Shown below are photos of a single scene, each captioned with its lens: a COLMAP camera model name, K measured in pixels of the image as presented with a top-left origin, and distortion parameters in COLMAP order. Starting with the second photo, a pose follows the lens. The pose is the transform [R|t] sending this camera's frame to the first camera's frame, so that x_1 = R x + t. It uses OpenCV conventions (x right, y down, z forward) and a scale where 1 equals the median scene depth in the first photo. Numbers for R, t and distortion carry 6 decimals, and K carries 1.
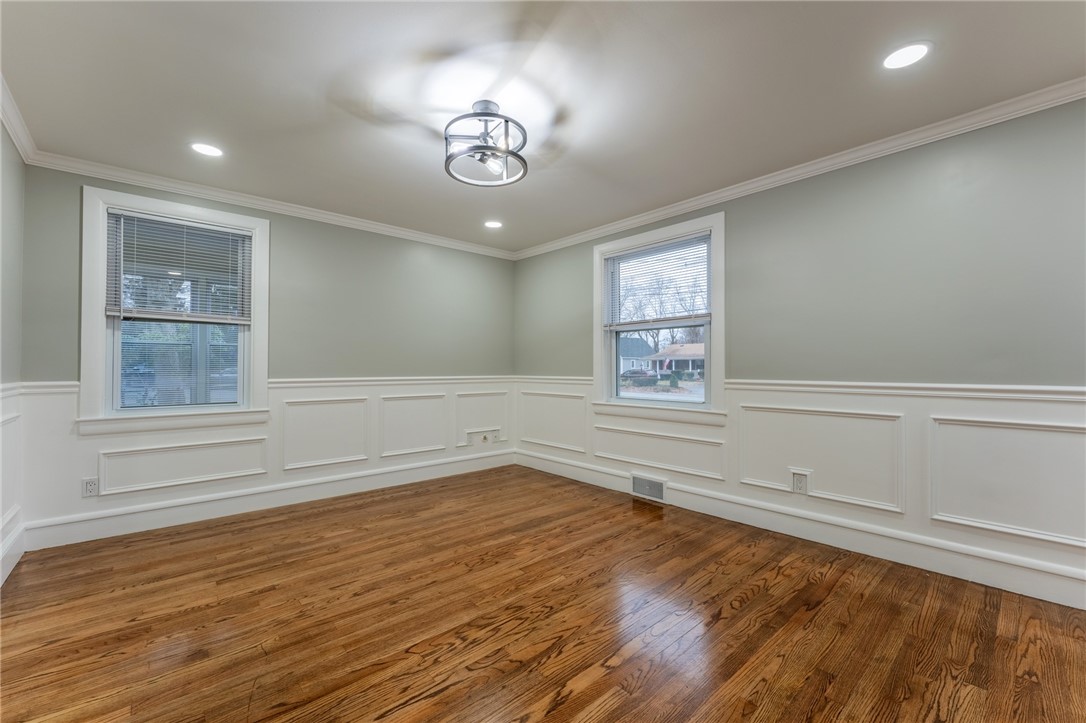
lens RADIAL K [[458.9, 0, 520.1], [0, 458.9, 355.9], [0, 0, 1]] dist [-0.005670, -0.000580]
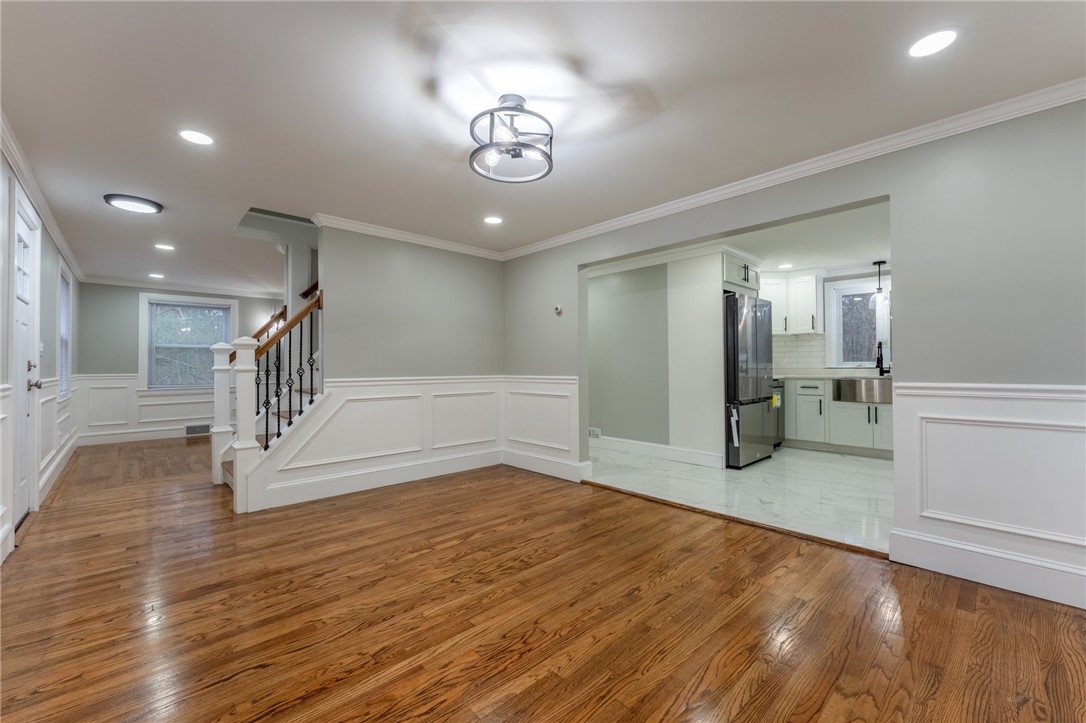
lens RADIAL K [[448.6, 0, 520.3], [0, 448.6, 359.9], [0, 0, 1]] dist [-0.003721, 0.000083]
pose [[-0.999653, 0.003813, -0.026080, -0.061413], [0.004908, 0.999103, -0.042062, 0.040374], [0.025896, -0.042175, -0.998775, 1.778276]]
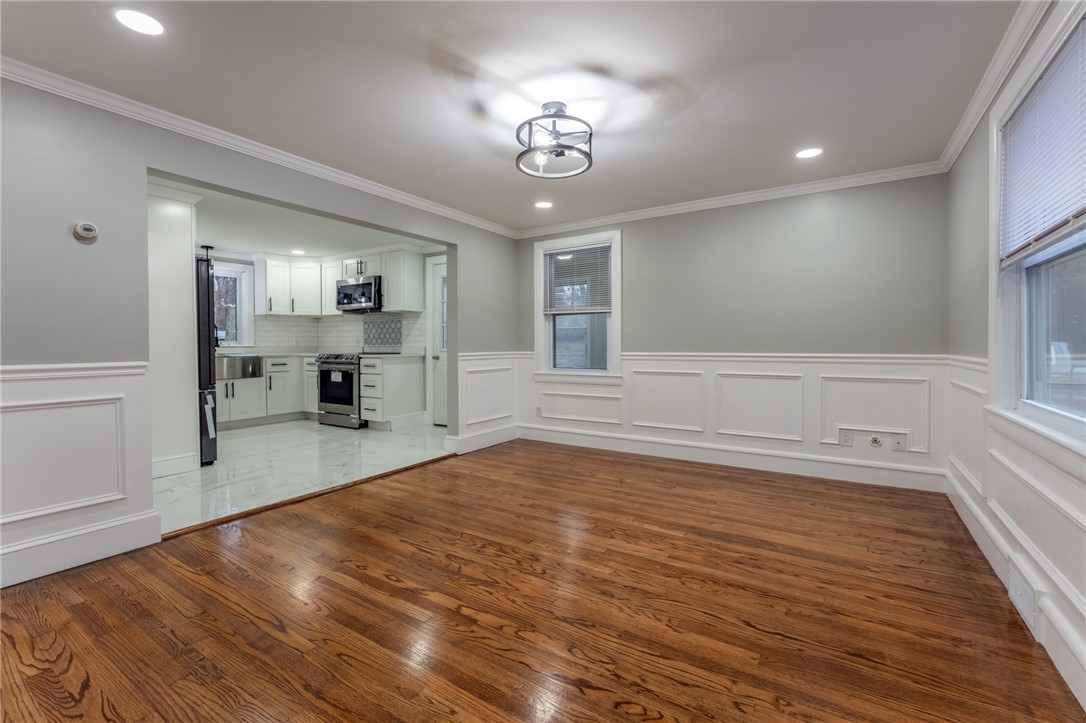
lens RADIAL K [[454.8, 0, 543.3], [0, 454.8, 345.8], [0, 0, 1]] dist [-0.002850, -0.000341]
pose [[0.284012, 0.002738, -0.958817, 0.887065], [0.029640, 0.999493, 0.011634, 0.013277], [0.958363, -0.031724, 0.283787, 0.599010]]
